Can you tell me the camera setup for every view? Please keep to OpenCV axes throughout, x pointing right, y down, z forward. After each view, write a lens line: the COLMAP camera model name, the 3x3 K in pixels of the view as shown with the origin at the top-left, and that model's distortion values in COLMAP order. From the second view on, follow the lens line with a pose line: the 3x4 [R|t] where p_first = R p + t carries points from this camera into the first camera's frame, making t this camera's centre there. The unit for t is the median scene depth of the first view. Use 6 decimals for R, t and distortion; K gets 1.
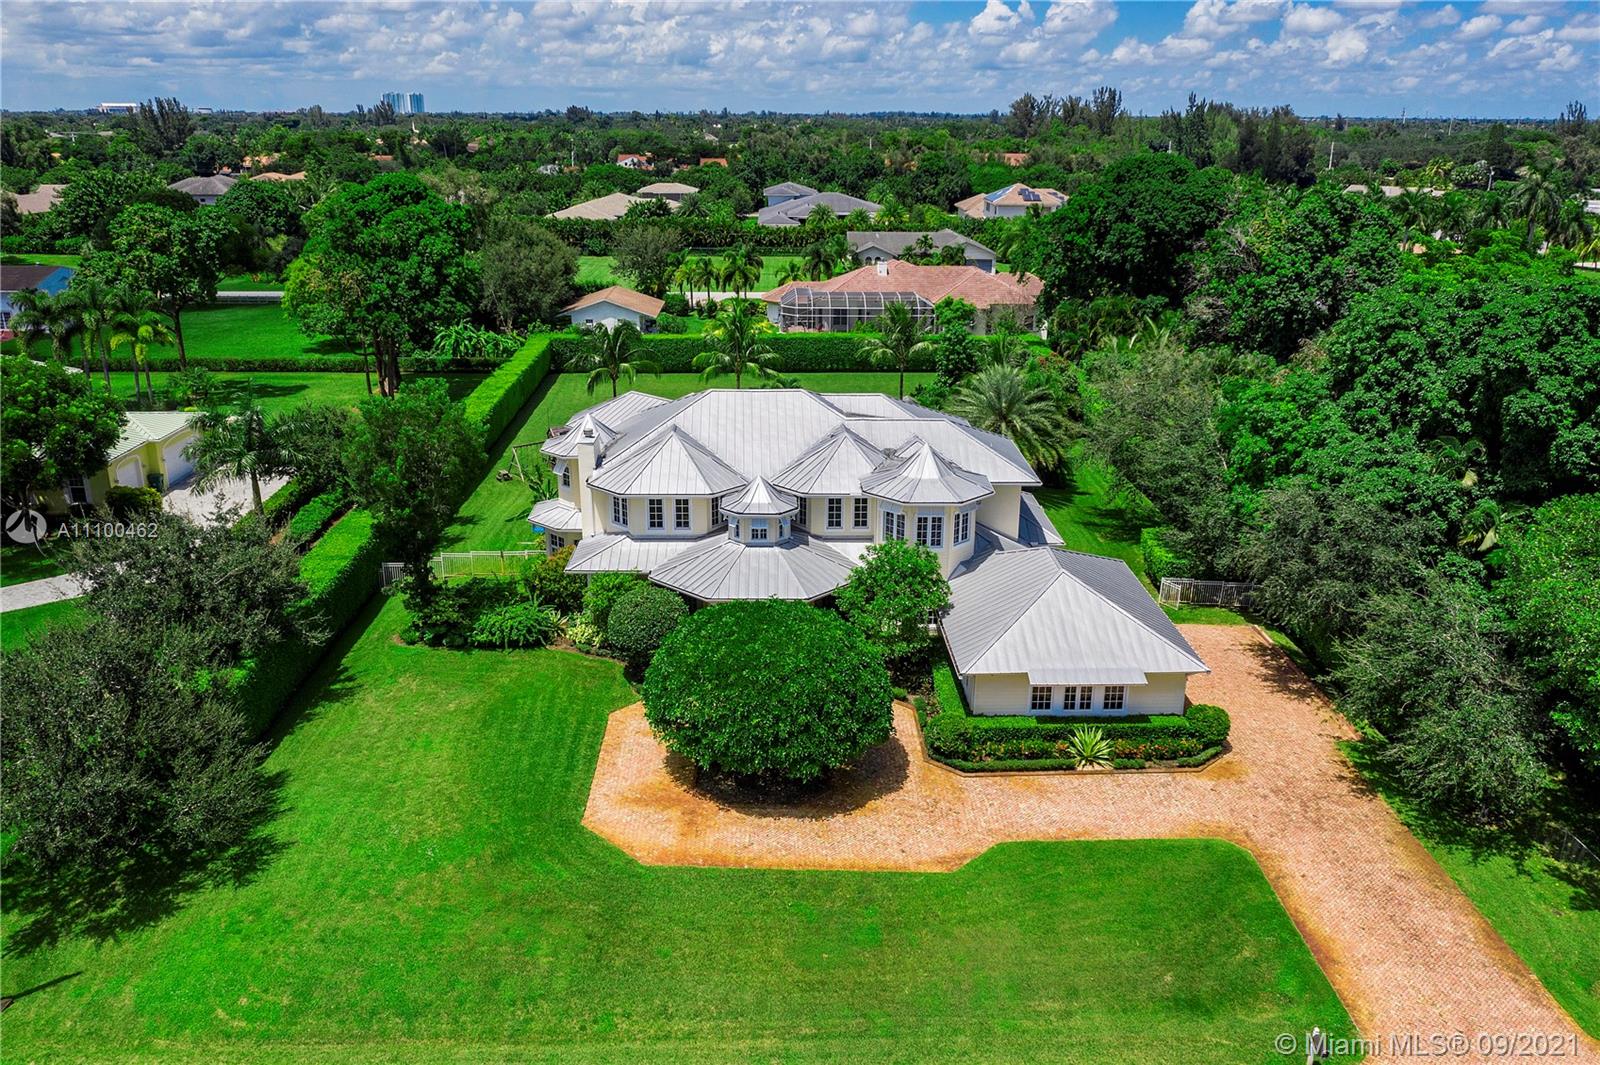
lens RADIAL K [[1250.8, 0, 800.0], [0, 1250.8, 532.5], [0, 0, 1]] dist [0.000480, 0.004104]
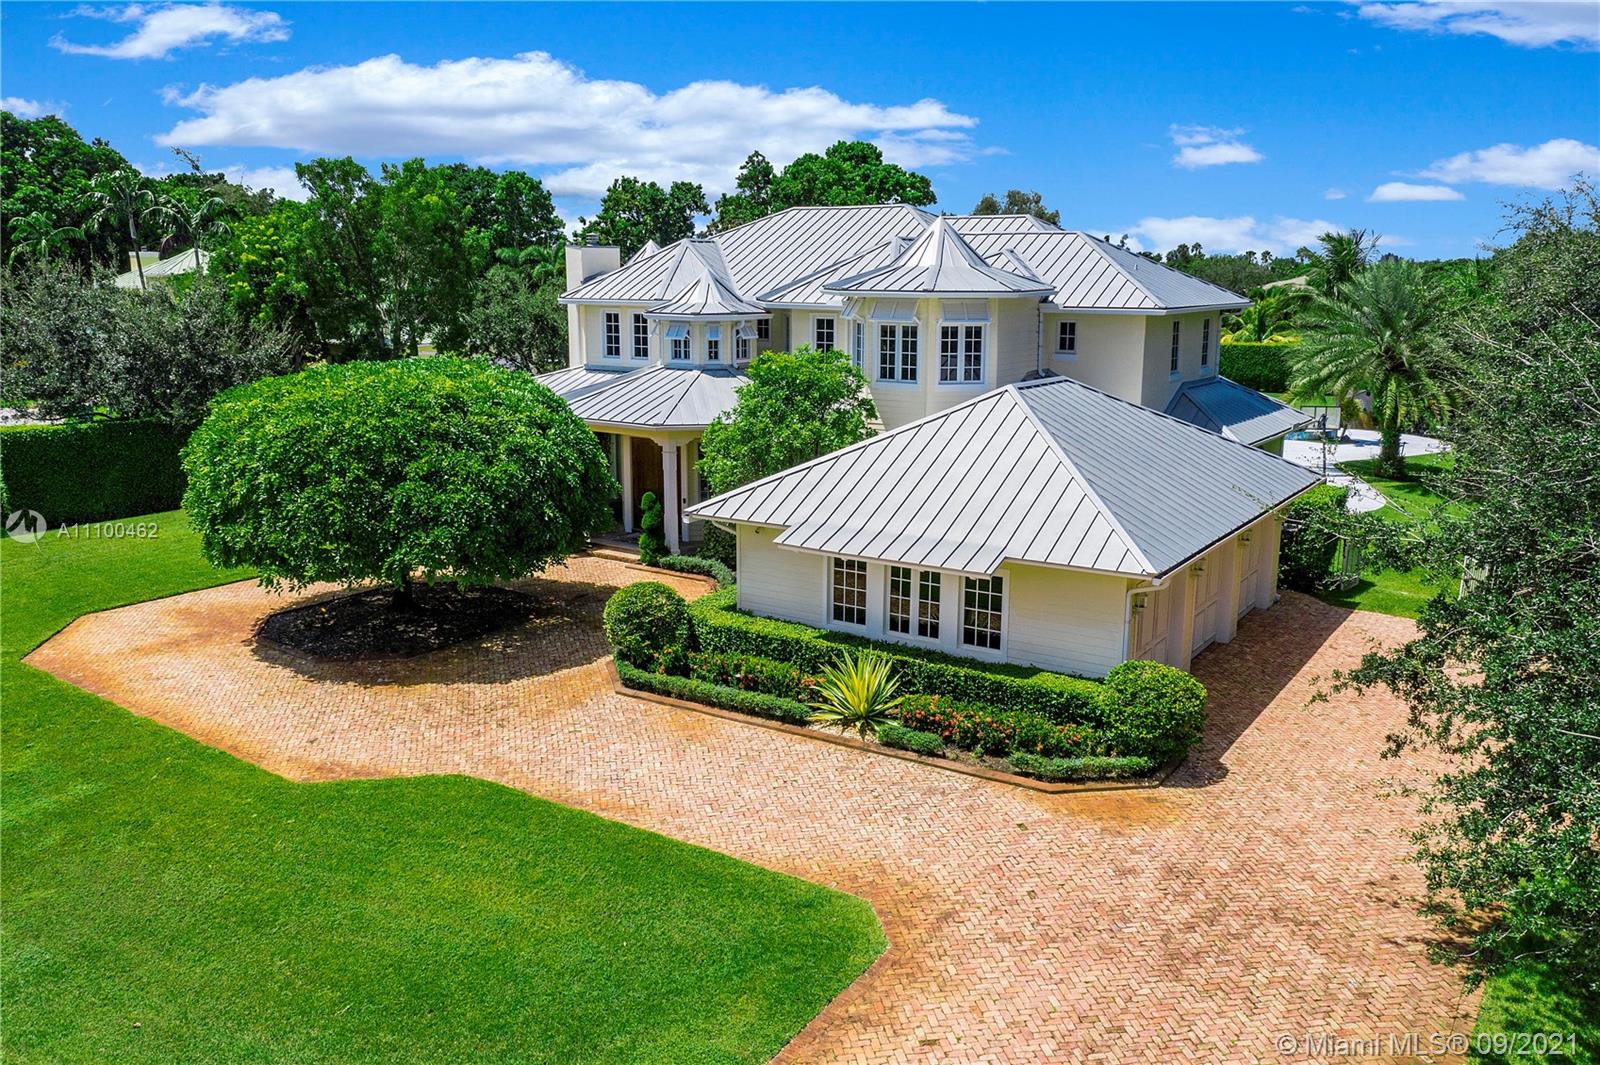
lens RADIAL K [[1250.8, 0, 800.0], [0, 1250.8, 532.5], [0, 0, 1]] dist [0.000480, 0.004104]
pose [[0.814776, 0.116880, -0.567872, 0.455023], [-0.187047, 0.980087, -0.066649, 0.143552], [0.548774, 0.160523, 0.820414, 0.577508]]
